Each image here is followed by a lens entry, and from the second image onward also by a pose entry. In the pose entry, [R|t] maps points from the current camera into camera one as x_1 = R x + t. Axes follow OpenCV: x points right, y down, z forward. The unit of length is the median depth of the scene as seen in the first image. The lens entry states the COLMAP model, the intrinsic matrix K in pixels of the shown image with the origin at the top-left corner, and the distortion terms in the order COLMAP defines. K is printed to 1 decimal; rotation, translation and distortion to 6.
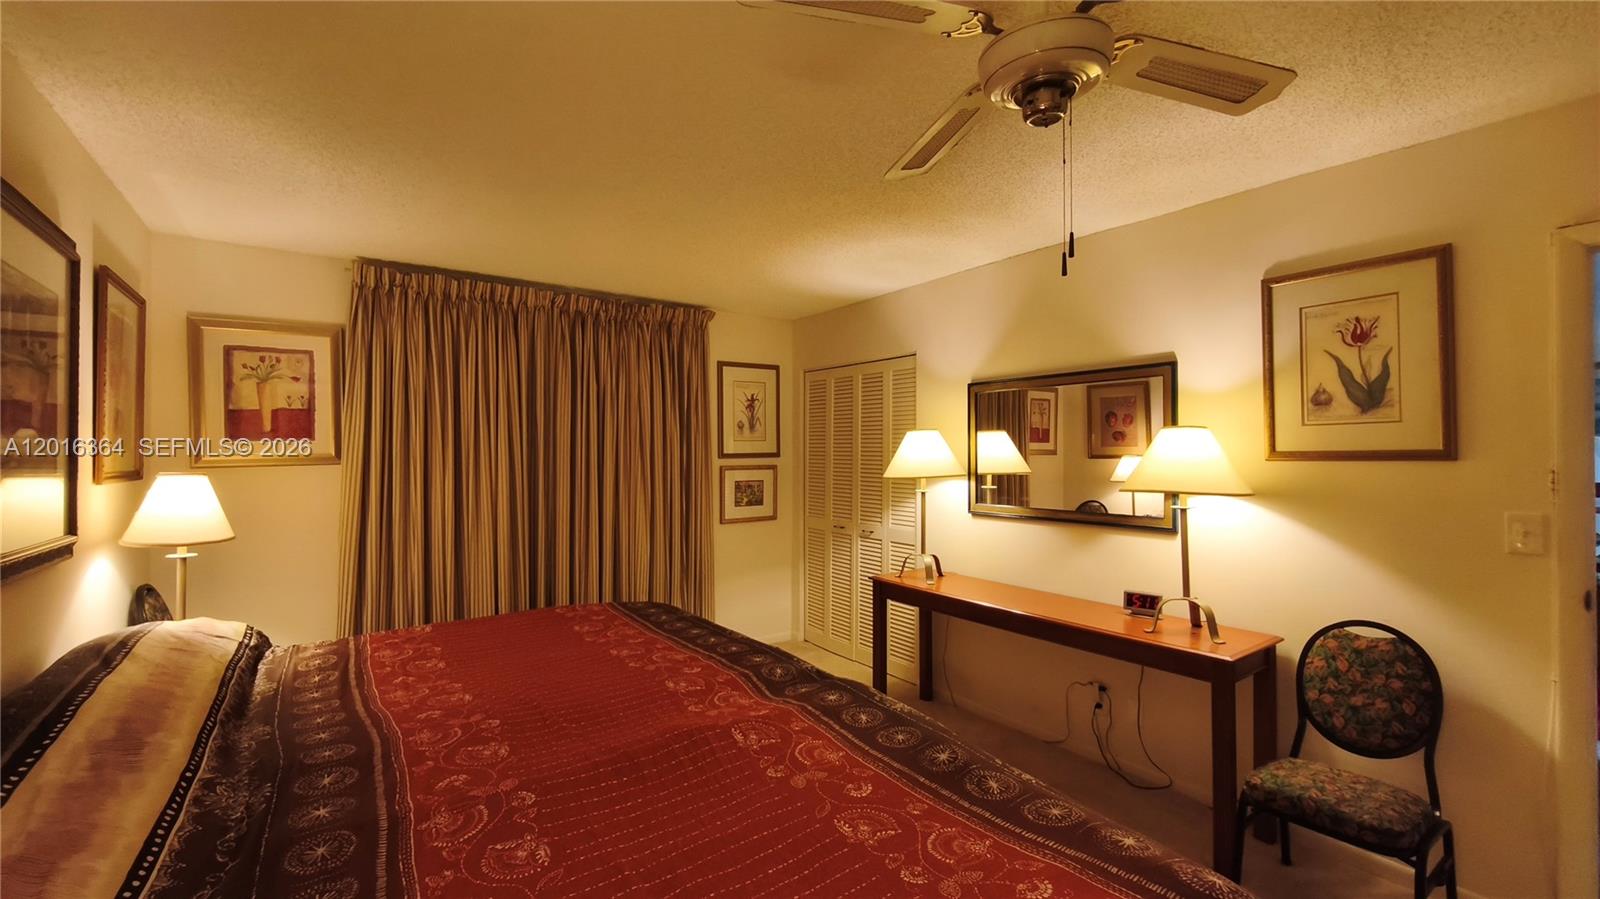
lens RADIAL K [[668.9, 0, 806.8], [0, 668.9, 449.9], [0, 0, 1]] dist [-0.002566, 0.000609]
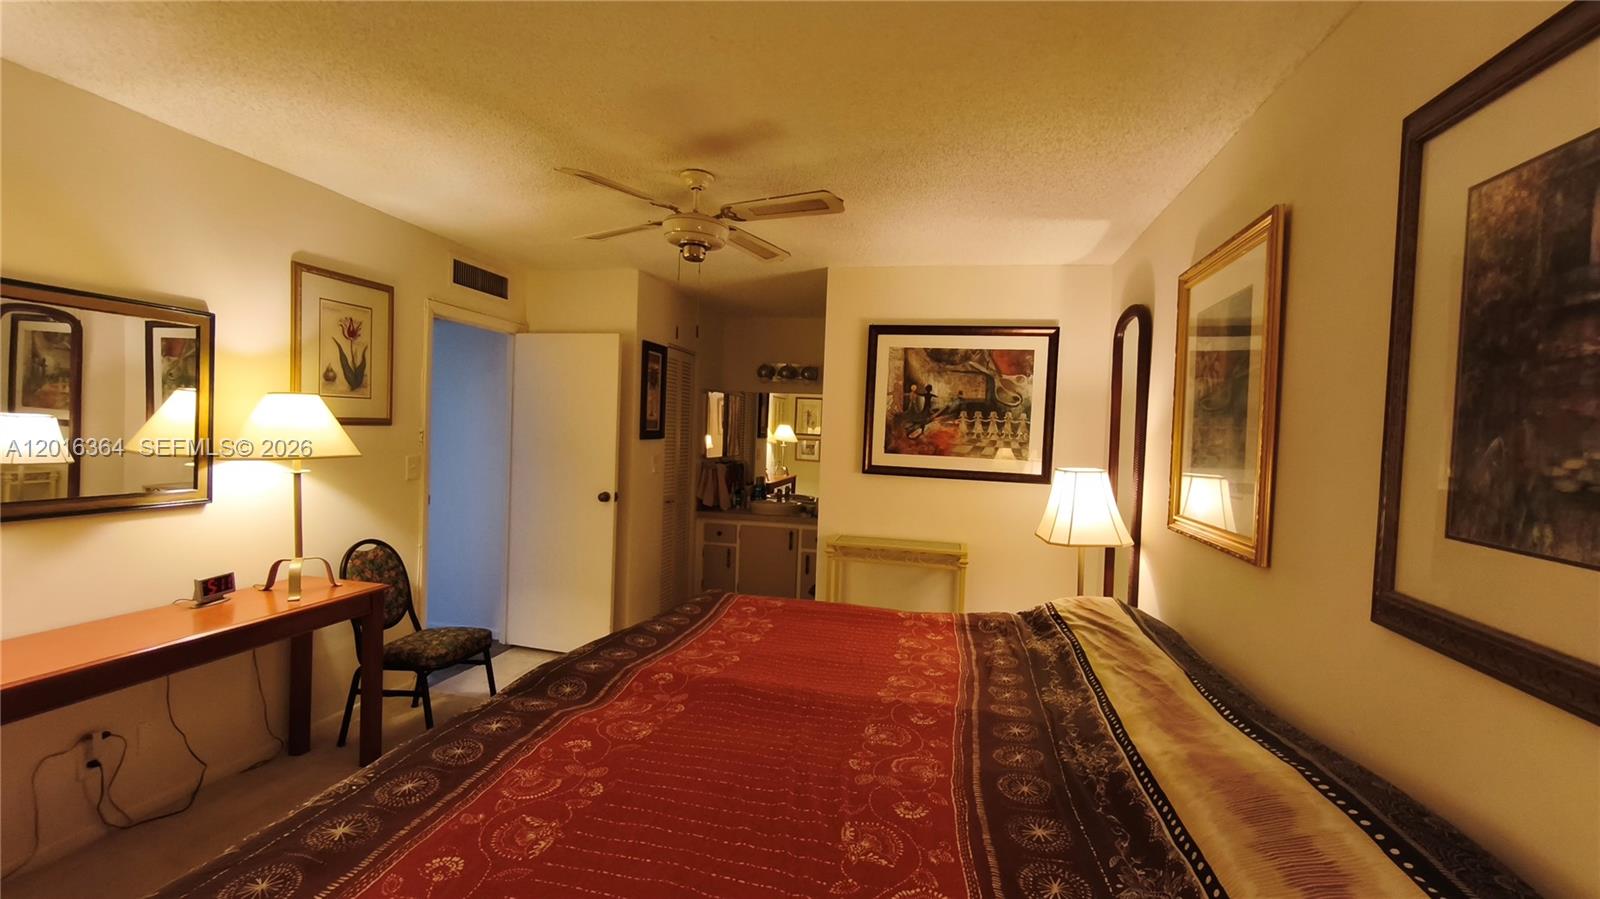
lens RADIAL K [[668.9, 0, 799.0], [0, 668.9, 435.4], [0, 0, 1]] dist [-0.002566, 0.000609]
pose [[-0.664241, -0.017221, 0.747320, -0.734000], [-0.029629, 0.999556, -0.003302, 0.013573], [-0.746931, -0.024336, -0.664456, 1.145255]]
